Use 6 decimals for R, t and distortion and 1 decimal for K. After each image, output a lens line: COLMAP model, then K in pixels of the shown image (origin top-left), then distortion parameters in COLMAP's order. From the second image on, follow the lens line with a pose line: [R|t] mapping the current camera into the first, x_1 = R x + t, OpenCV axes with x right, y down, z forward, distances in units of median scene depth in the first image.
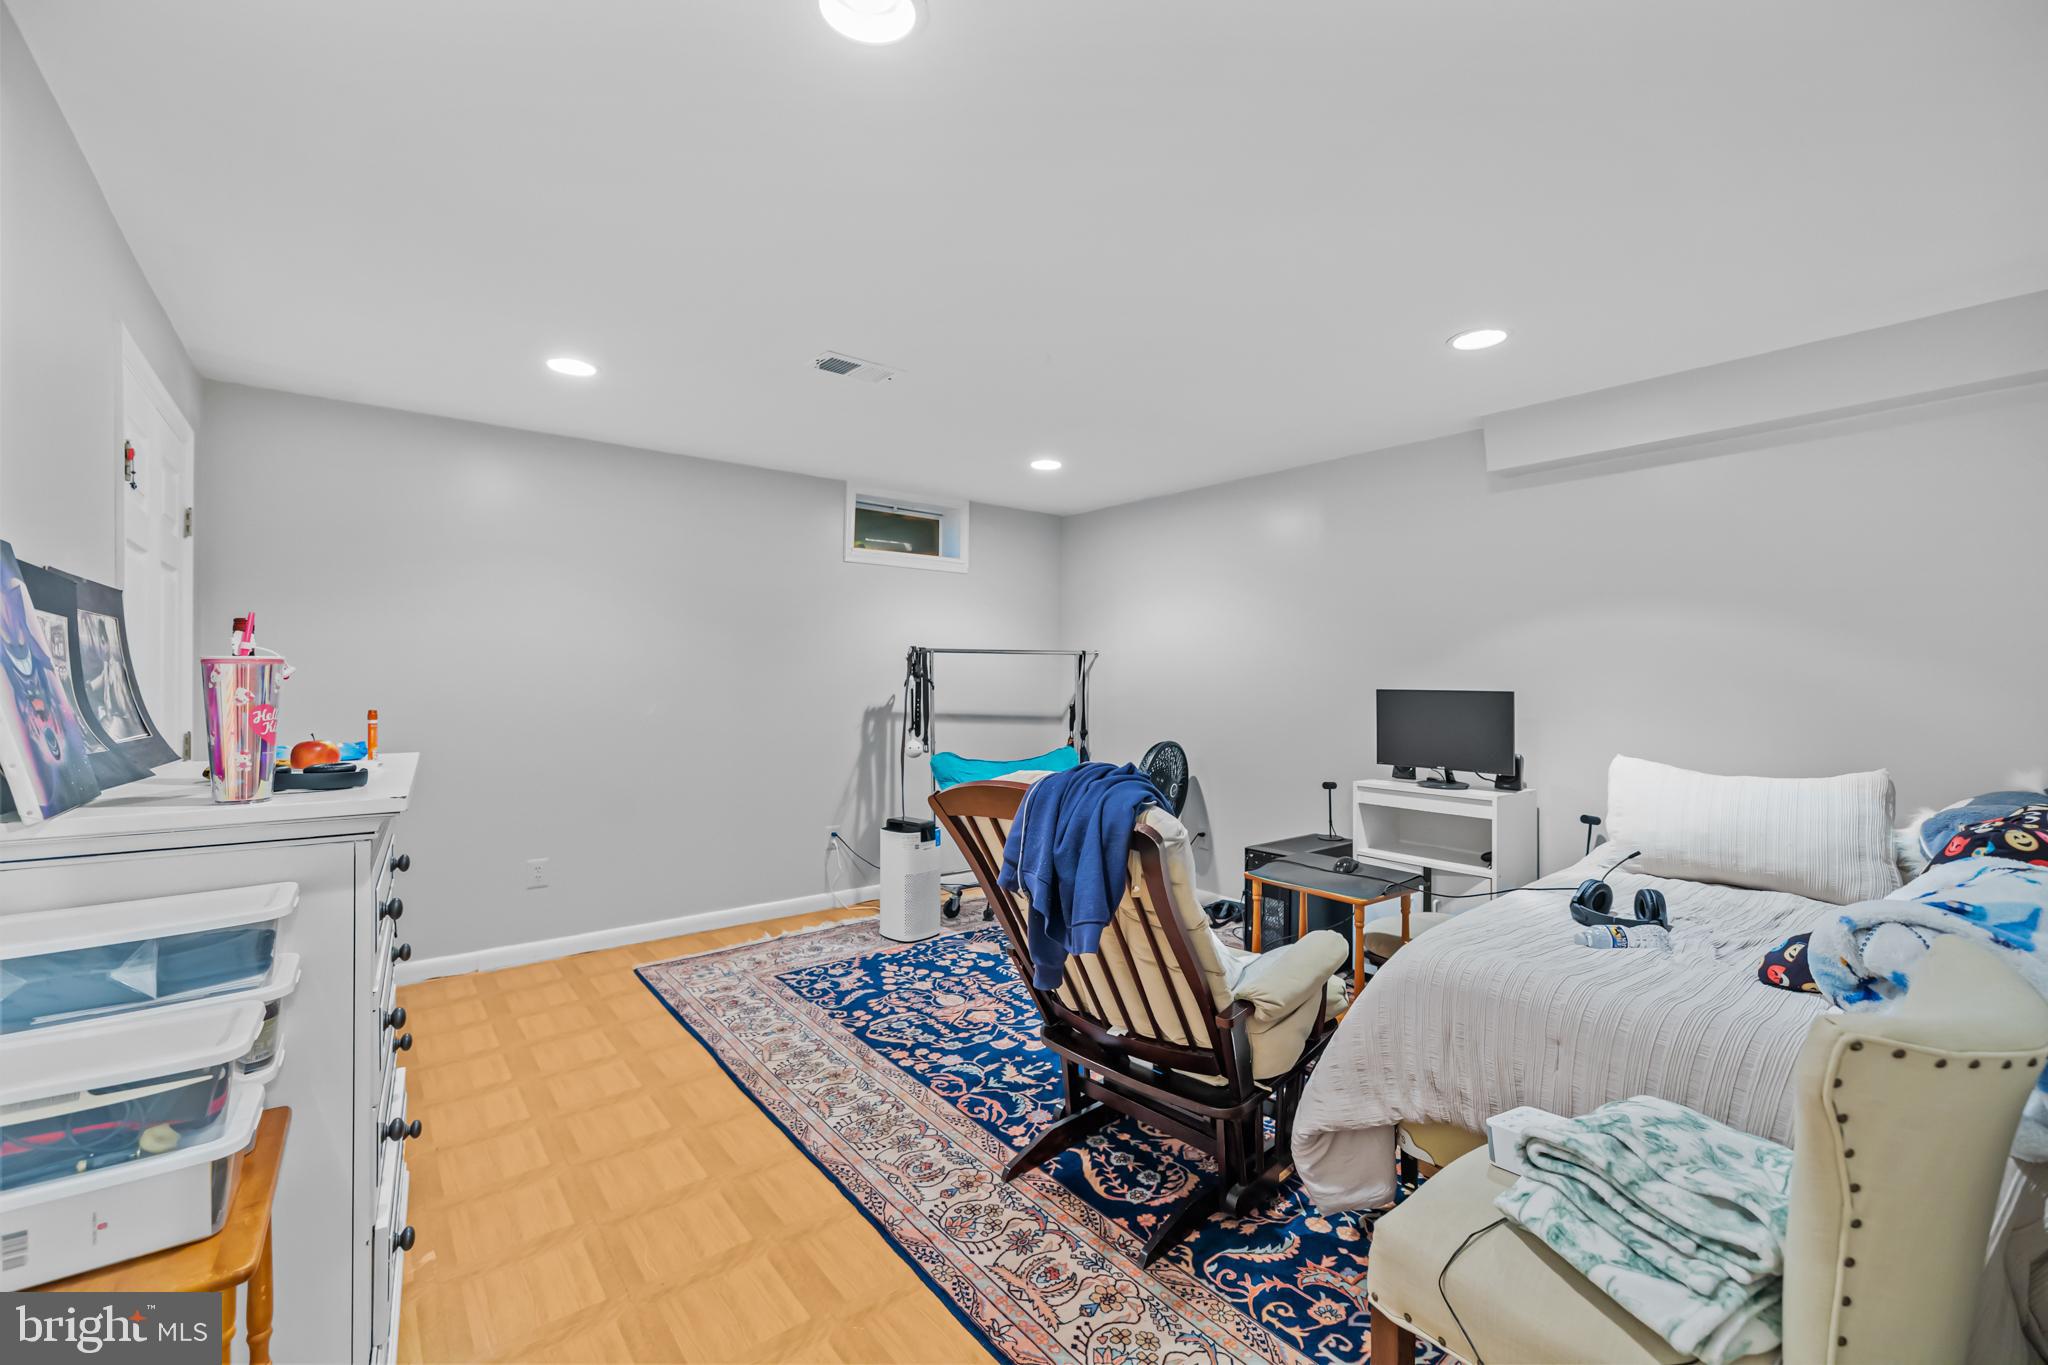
lens RADIAL K [[884.0, 0, 1022.8], [0, 884.0, 677.1], [0, 0, 1]] dist [-0.014067, 0.000467]
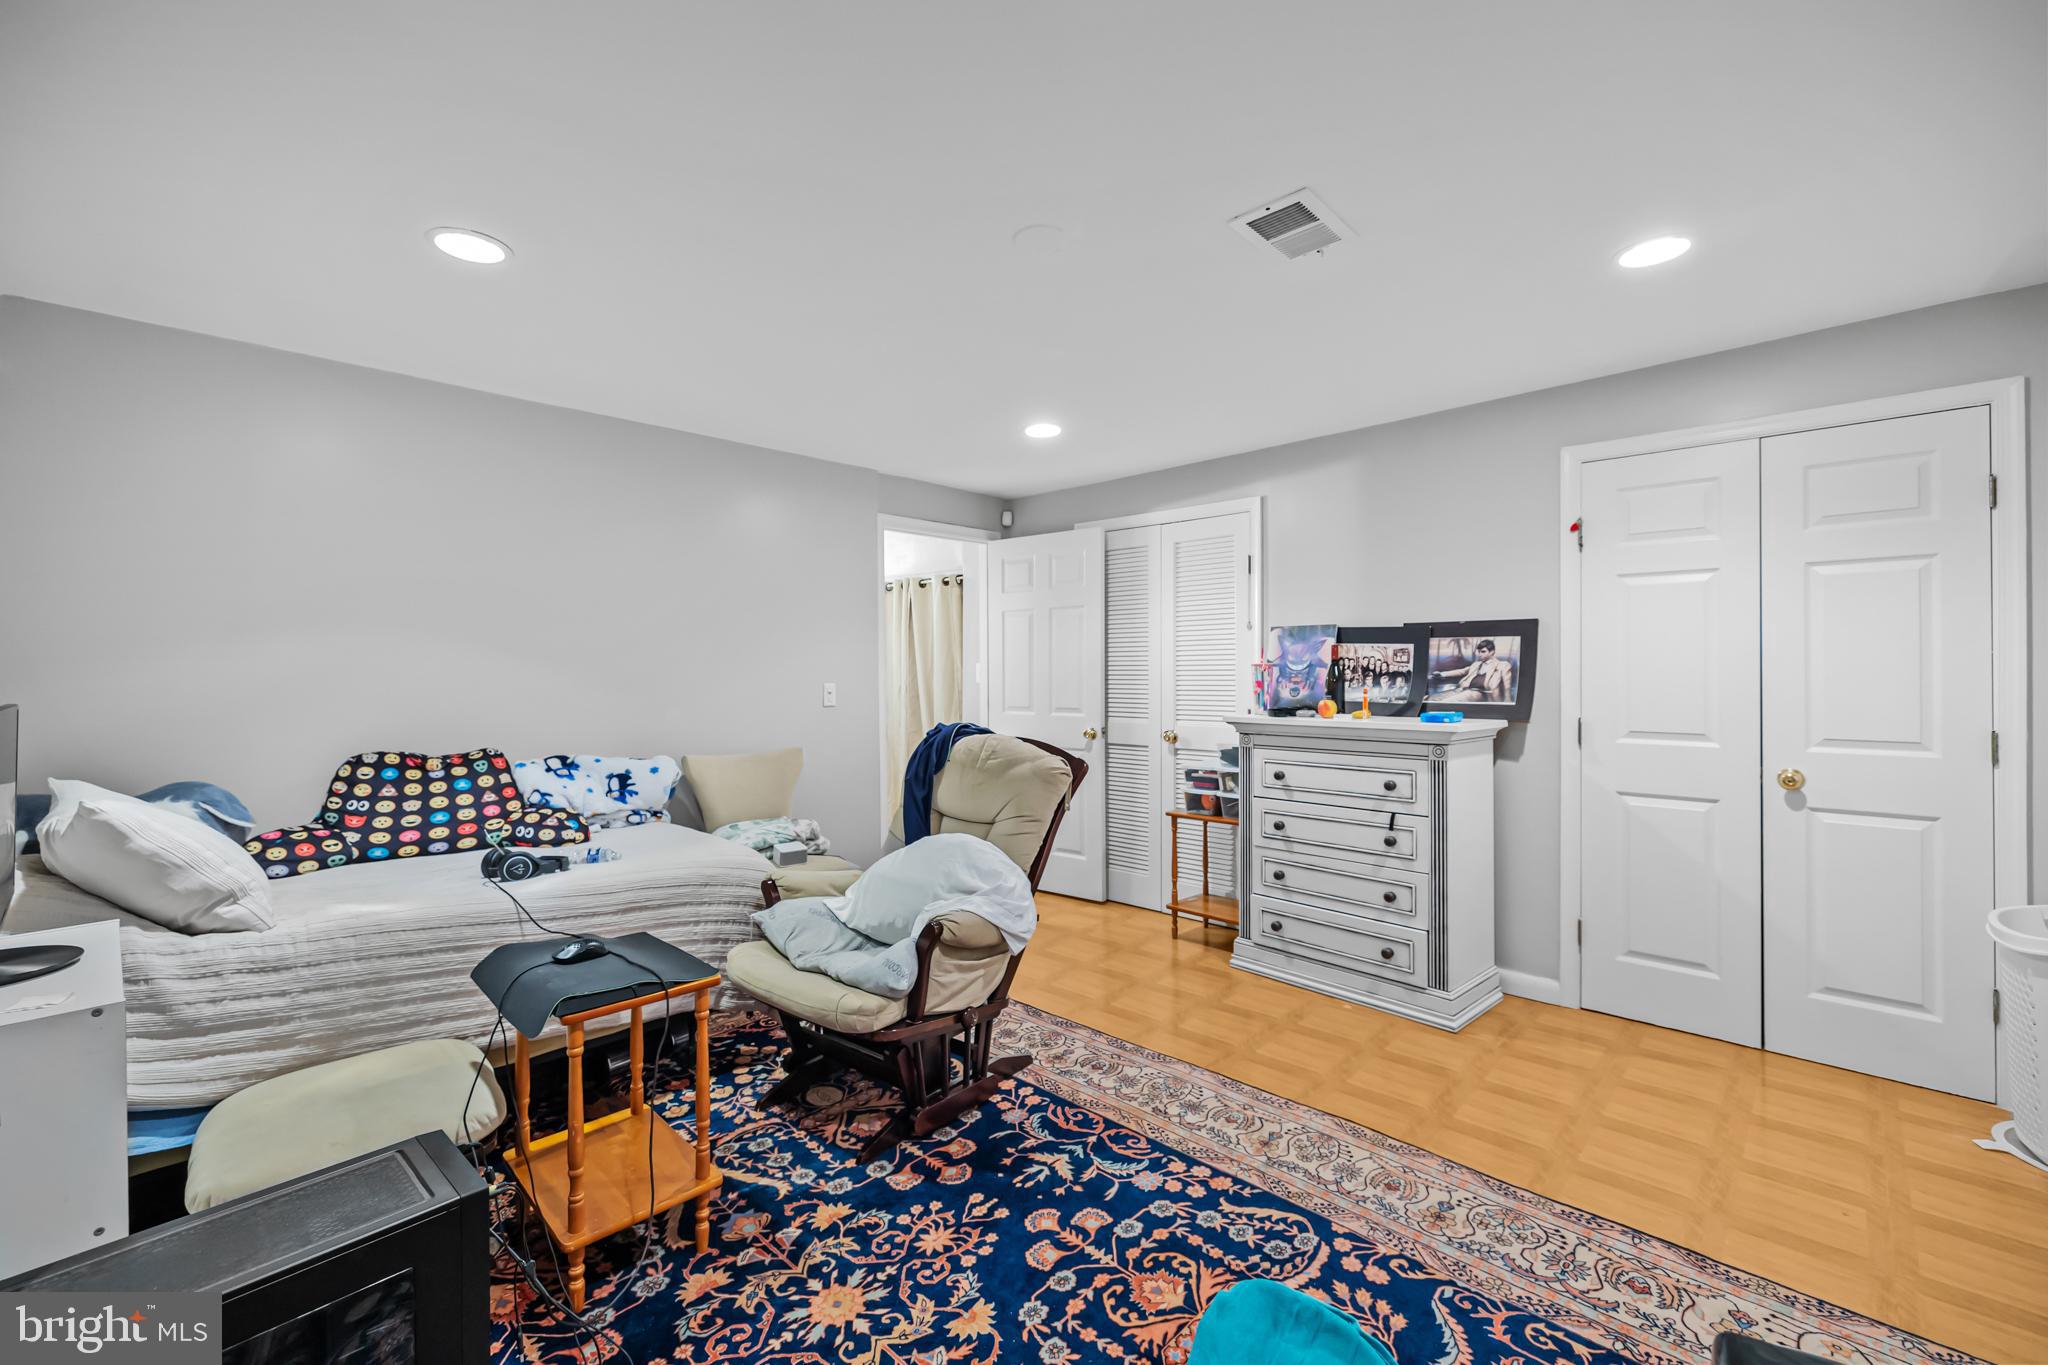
lens RADIAL K [[884.0, 0, 1024.8], [0, 884.0, 672.1], [0, 0, 1]] dist [-0.014067, 0.000467]
pose [[-0.990016, 0.006080, -0.140821, 0.129450], [0.005160, 0.999963, 0.006901, -0.005550], [0.140858, 0.006106, -0.990011, 1.781001]]
